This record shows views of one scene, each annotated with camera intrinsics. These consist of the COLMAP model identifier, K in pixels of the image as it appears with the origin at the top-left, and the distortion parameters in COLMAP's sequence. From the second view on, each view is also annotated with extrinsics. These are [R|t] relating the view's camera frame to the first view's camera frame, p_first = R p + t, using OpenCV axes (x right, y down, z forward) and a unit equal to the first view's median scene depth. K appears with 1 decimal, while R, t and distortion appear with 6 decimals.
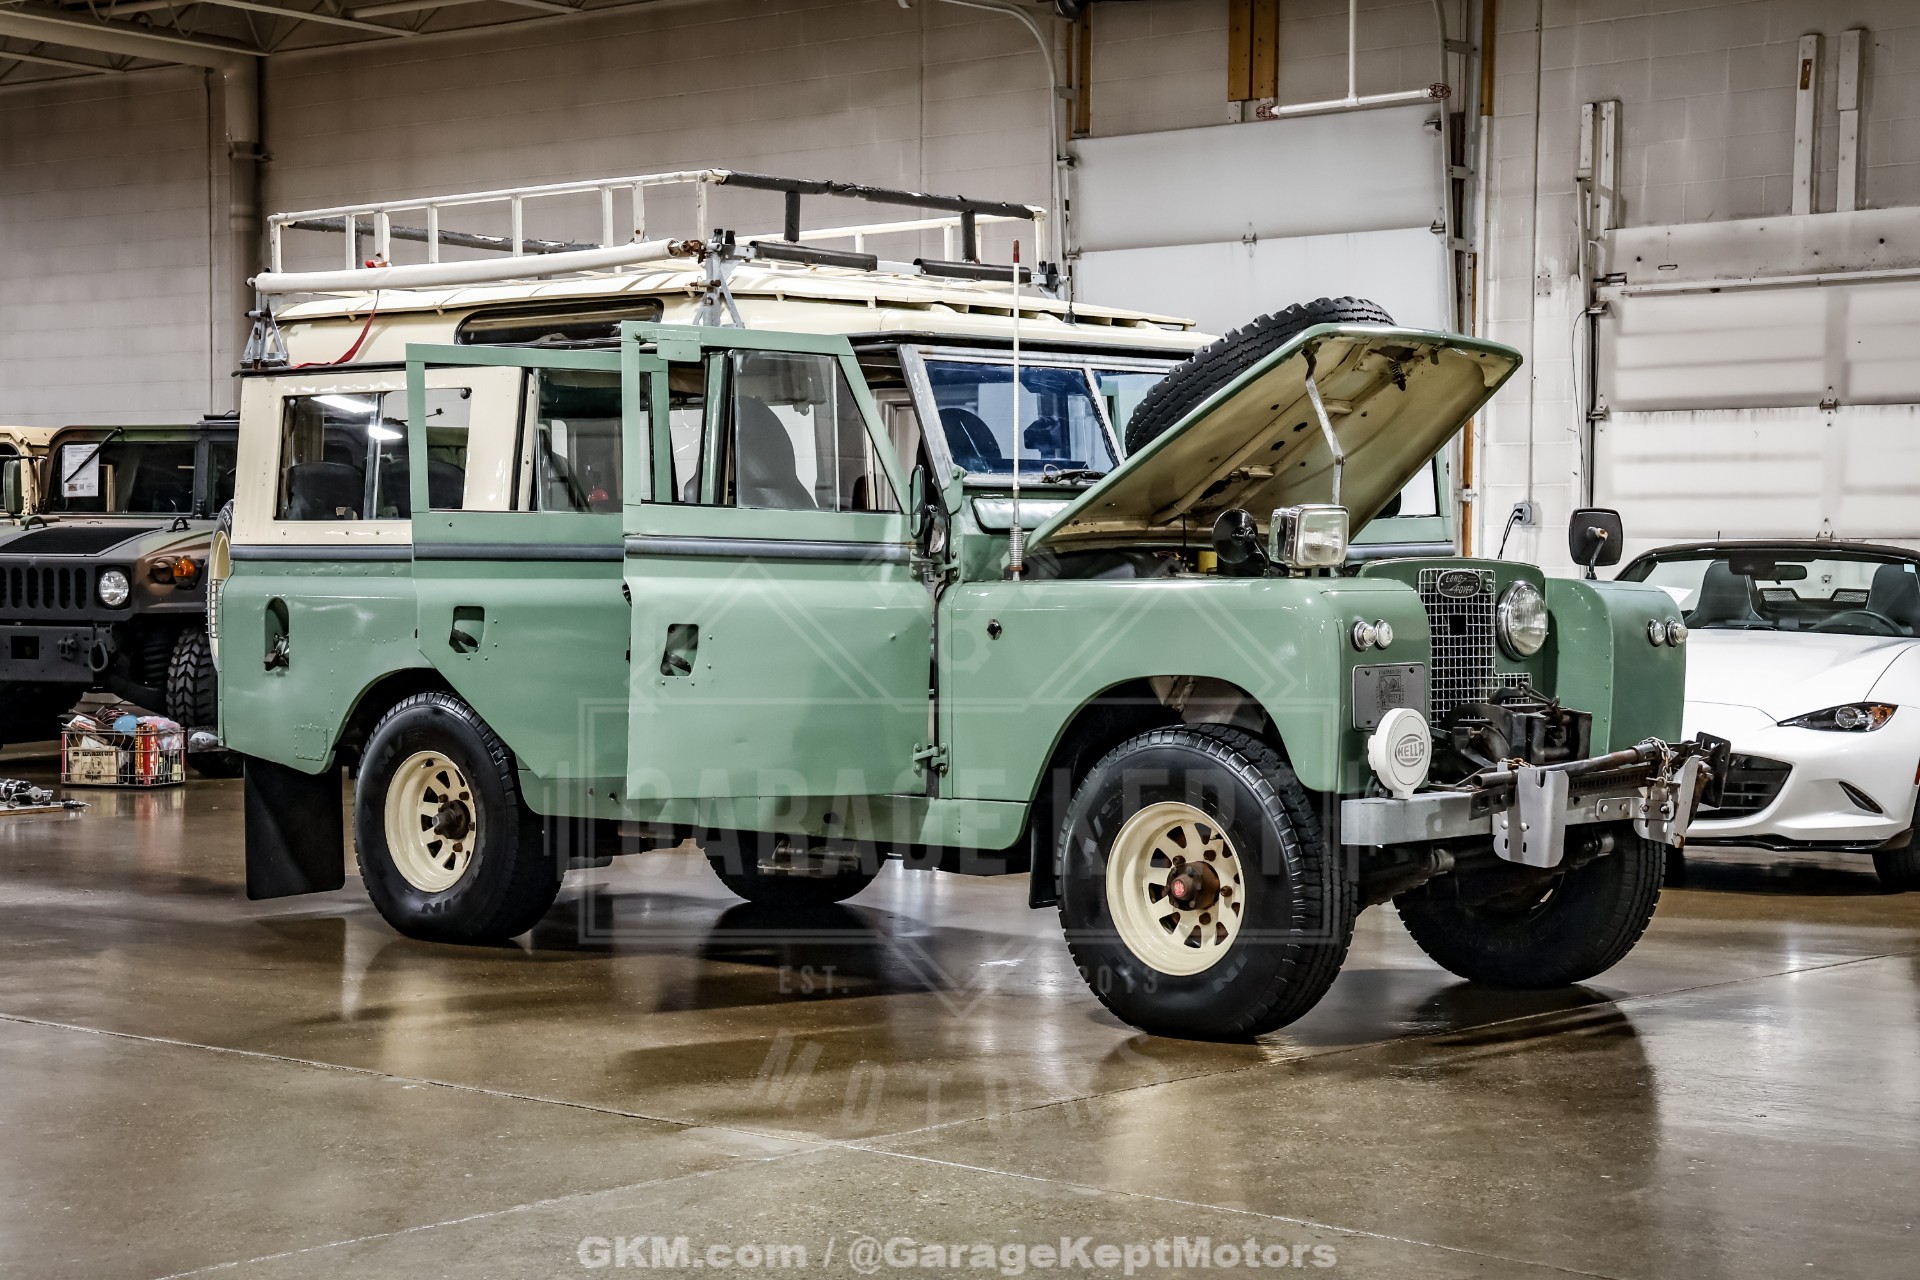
lens RADIAL K [[3417.7, 0, 937.7], [0, 3417.7, 649.5], [0, 0, 1]] dist [0.142616, 0.939954]
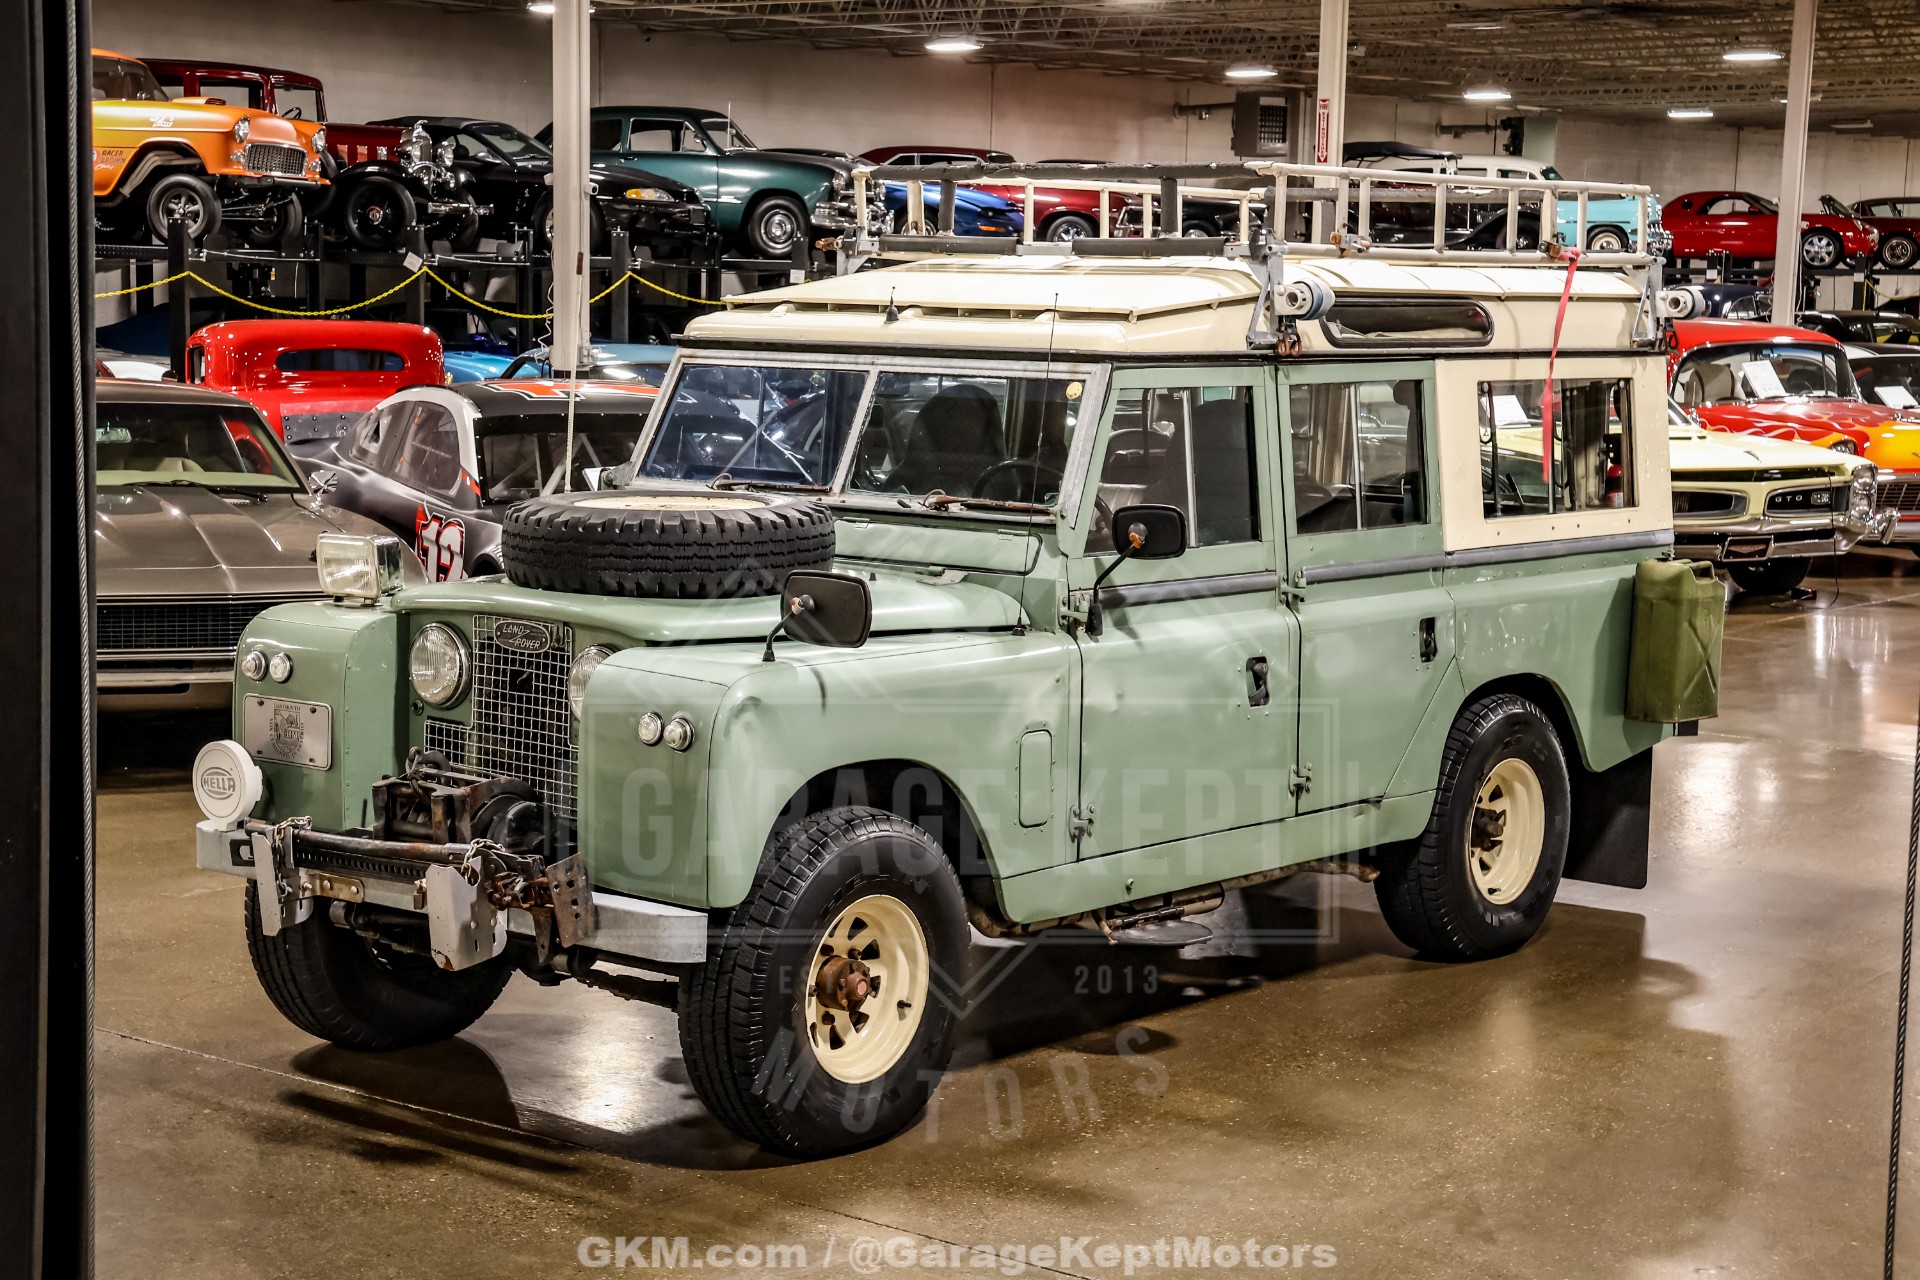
lens RADIAL K [[3270.1, 0, 937.7], [0, 3270.1, 650.6], [0, 0, 1]] dist [0.141042, 0.723783]
pose [[0.043102, 0.114467, -0.992492, 0.866199], [-0.047644, 0.992520, 0.112401, -0.100447], [0.997934, 0.042442, 0.048233, 0.916428]]
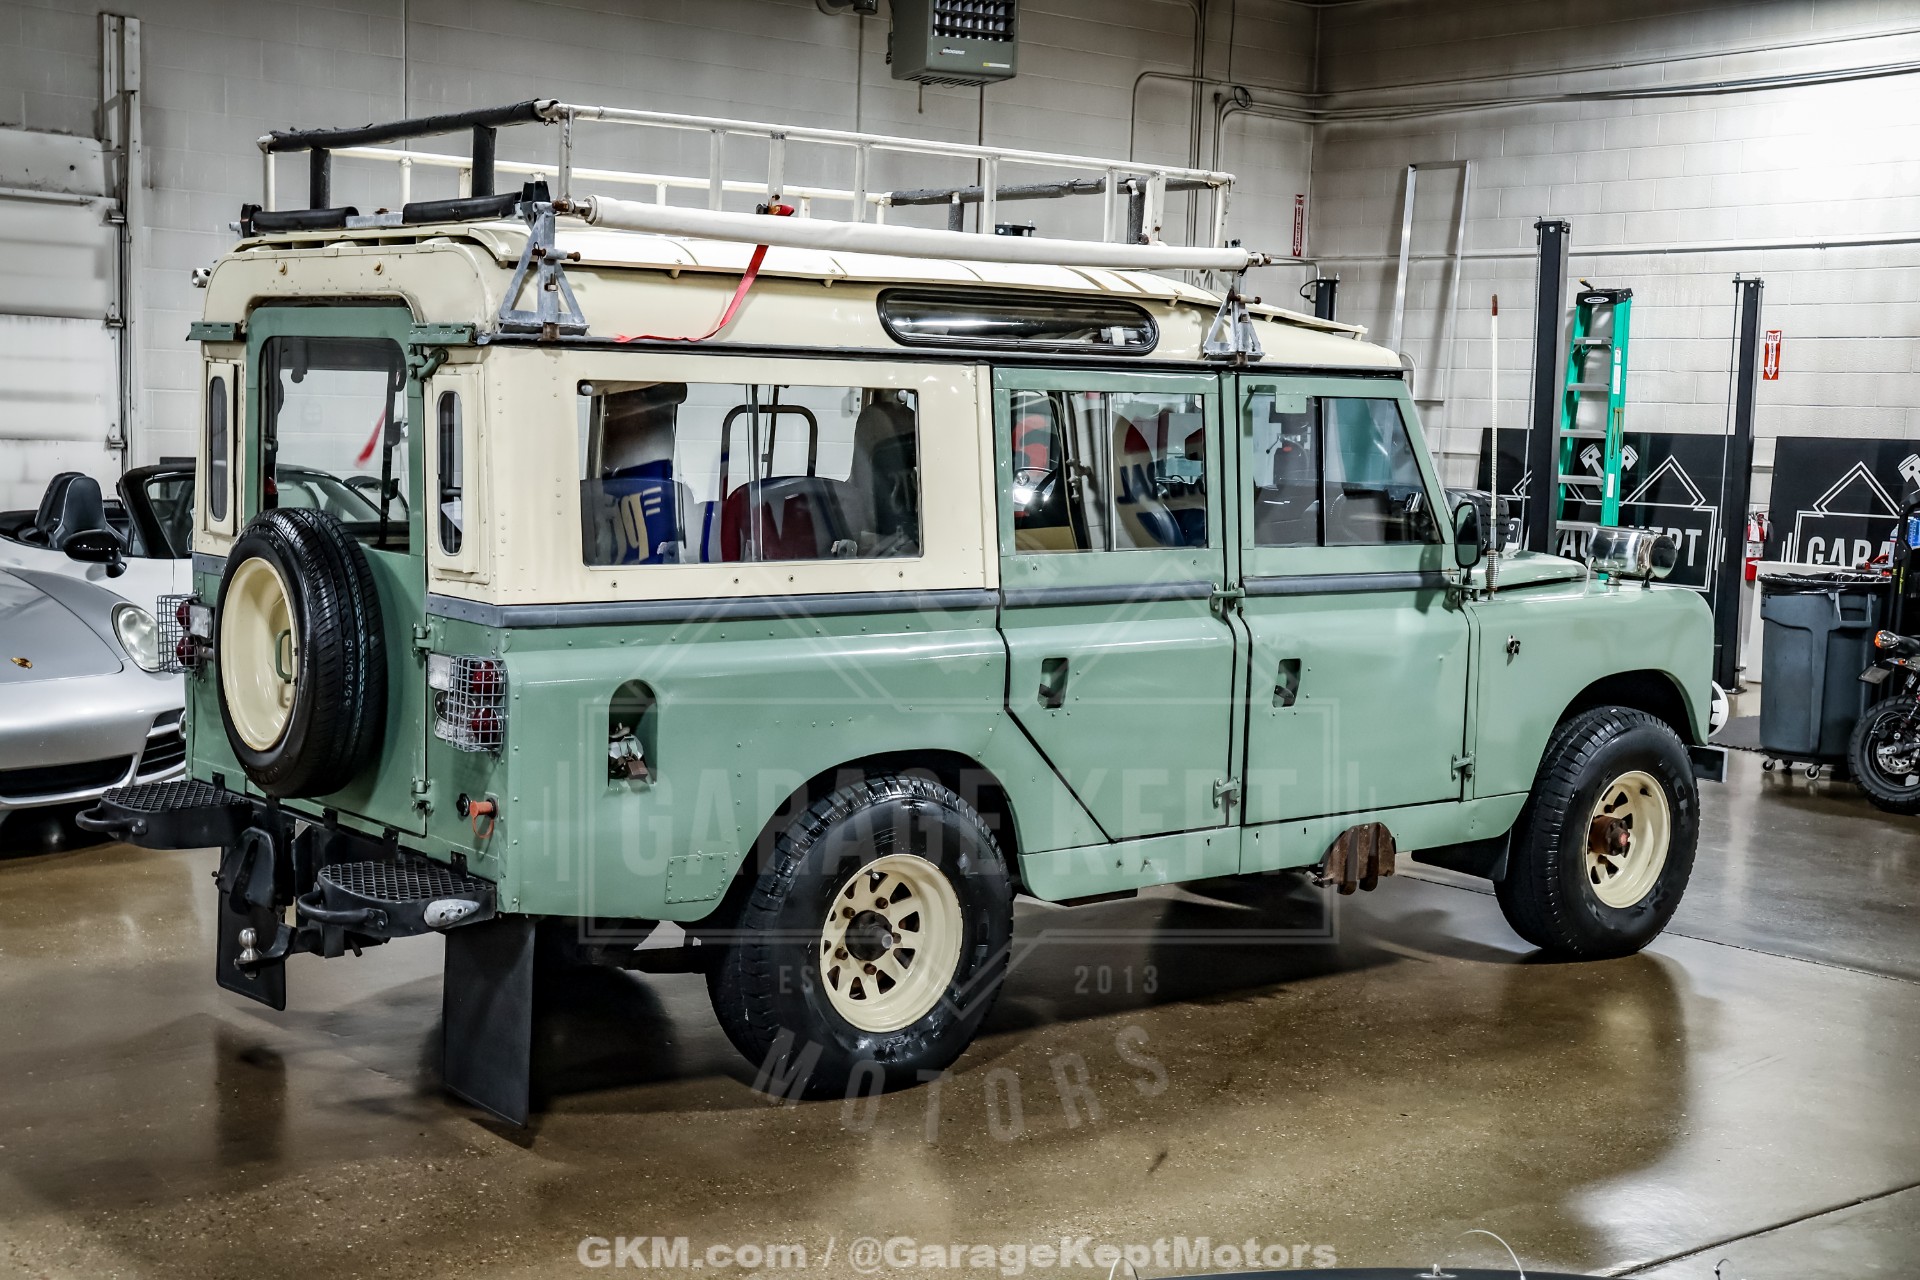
lens RADIAL K [[2497.4, 0, 956.0], [0, 2497.4, 648.5], [0, 0, 1]] dist [0.017512, 0.437396]
pose [[0.149911, -0.101386, 0.983488, -0.703587], [-0.002435, 0.994688, 0.102912, -0.076131], [-0.988697, -0.017822, 0.148867, 0.904442]]
